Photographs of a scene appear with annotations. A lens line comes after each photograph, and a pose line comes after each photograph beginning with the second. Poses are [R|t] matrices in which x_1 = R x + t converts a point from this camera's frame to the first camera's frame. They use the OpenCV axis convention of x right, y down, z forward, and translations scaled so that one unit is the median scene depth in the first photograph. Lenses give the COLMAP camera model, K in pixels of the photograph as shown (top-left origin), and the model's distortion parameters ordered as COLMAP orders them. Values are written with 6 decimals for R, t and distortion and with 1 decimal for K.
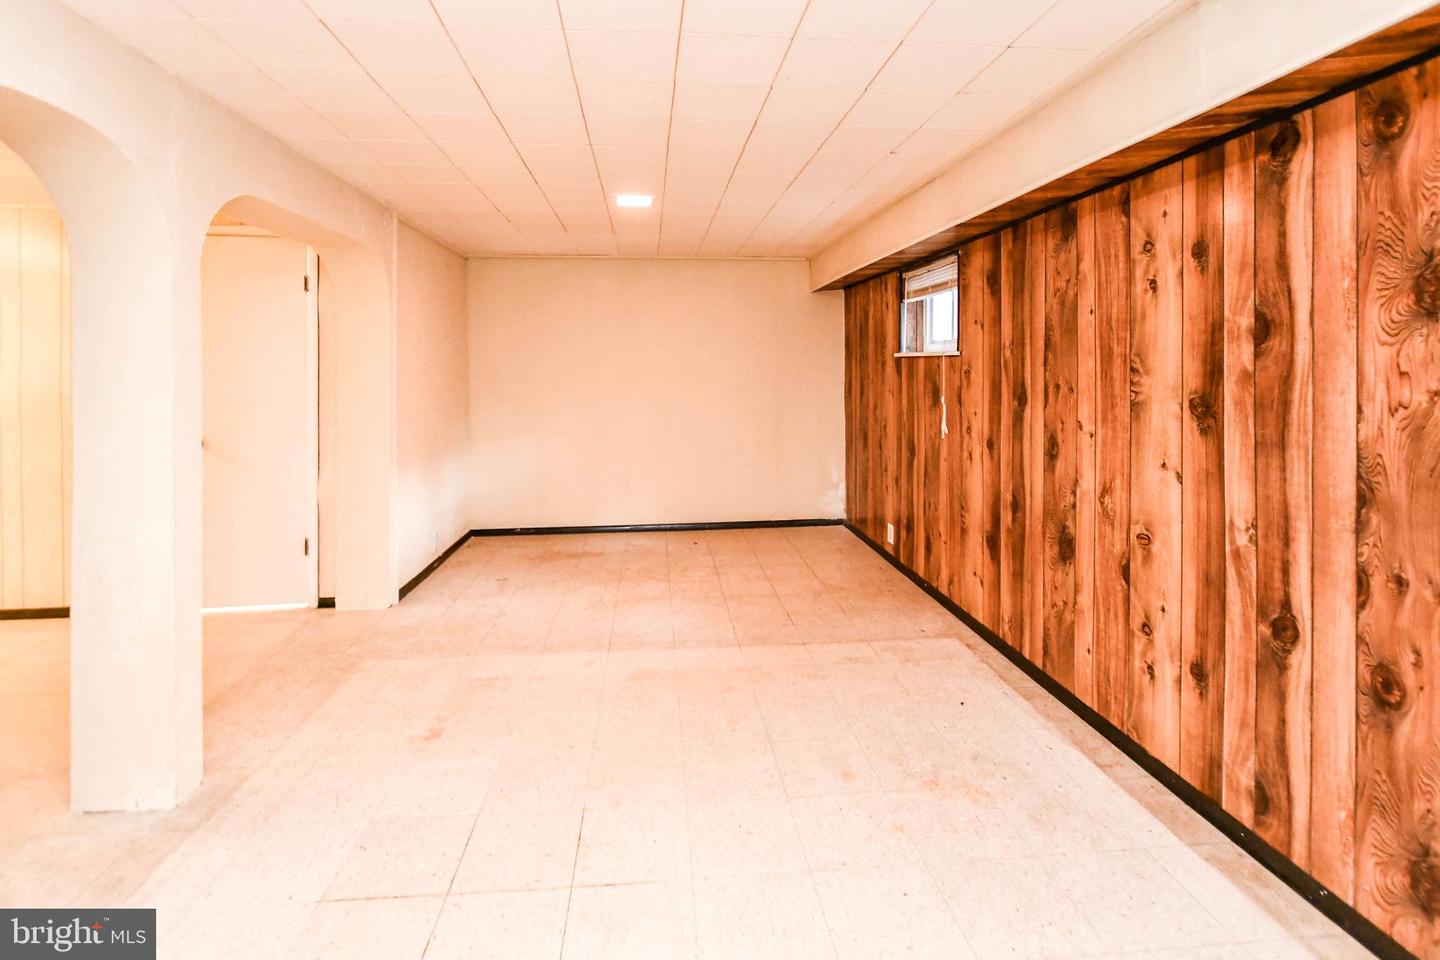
lens RADIAL K [[666.3, 0, 691.9], [0, 666.3, 472.0], [0, 0, 1]] dist [-0.007133, 0.001730]
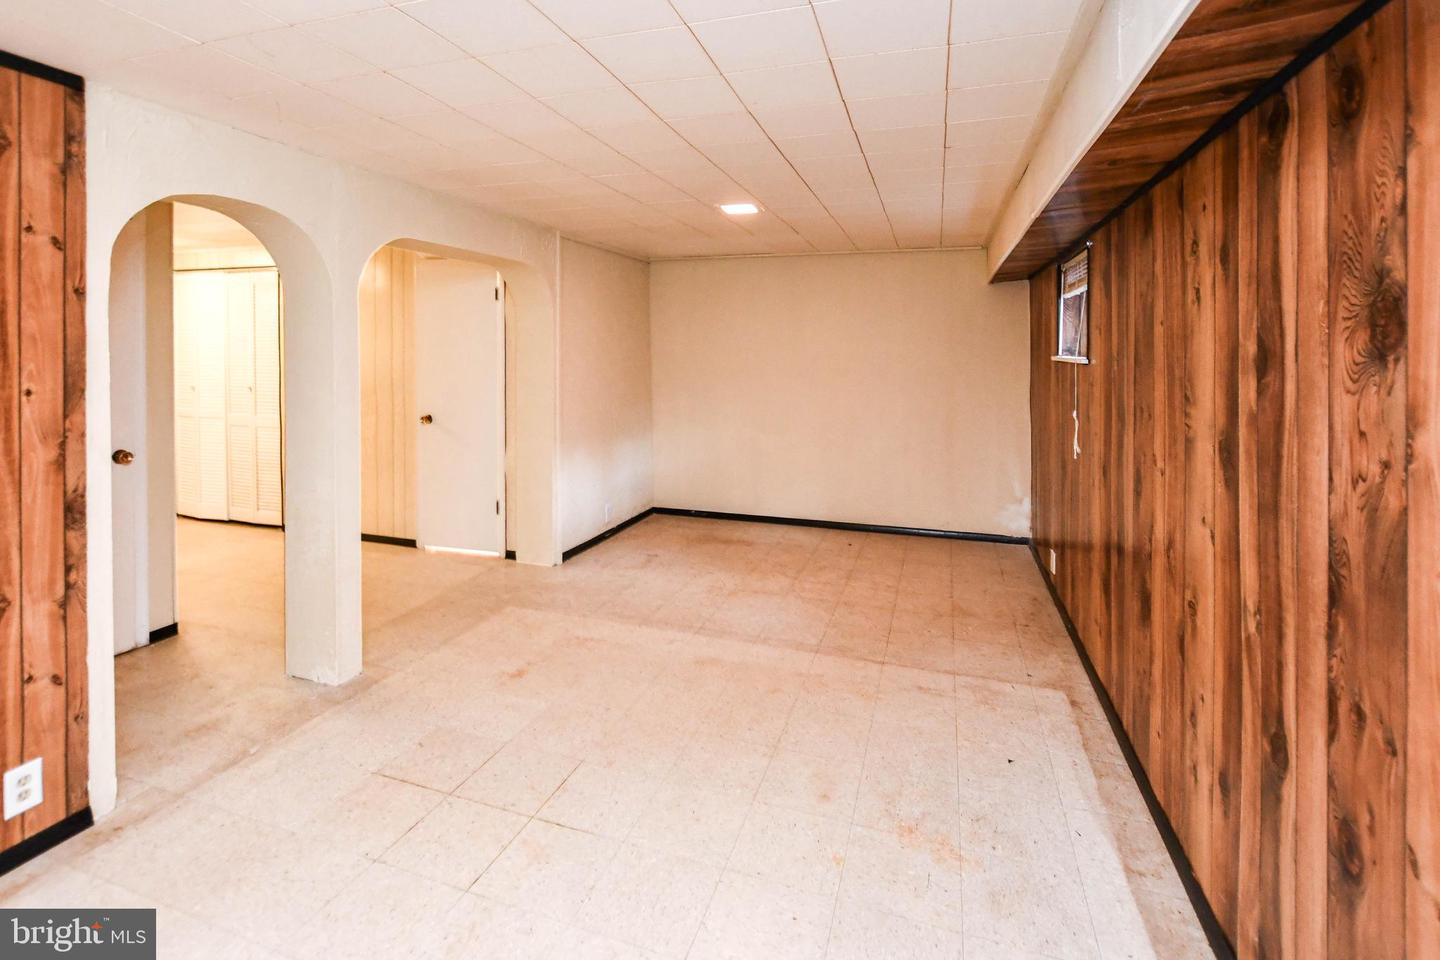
lens RADIAL K [[666.3, 0, 668.7], [0, 666.3, 467.9], [0, 0, 1]] dist [-0.007133, 0.001730]
pose [[0.911908, 0.079749, -0.402572, 0.372432], [-0.072826, 0.996815, 0.032501, -0.043766], [0.403881, -0.000320, 0.914811, 0.007525]]
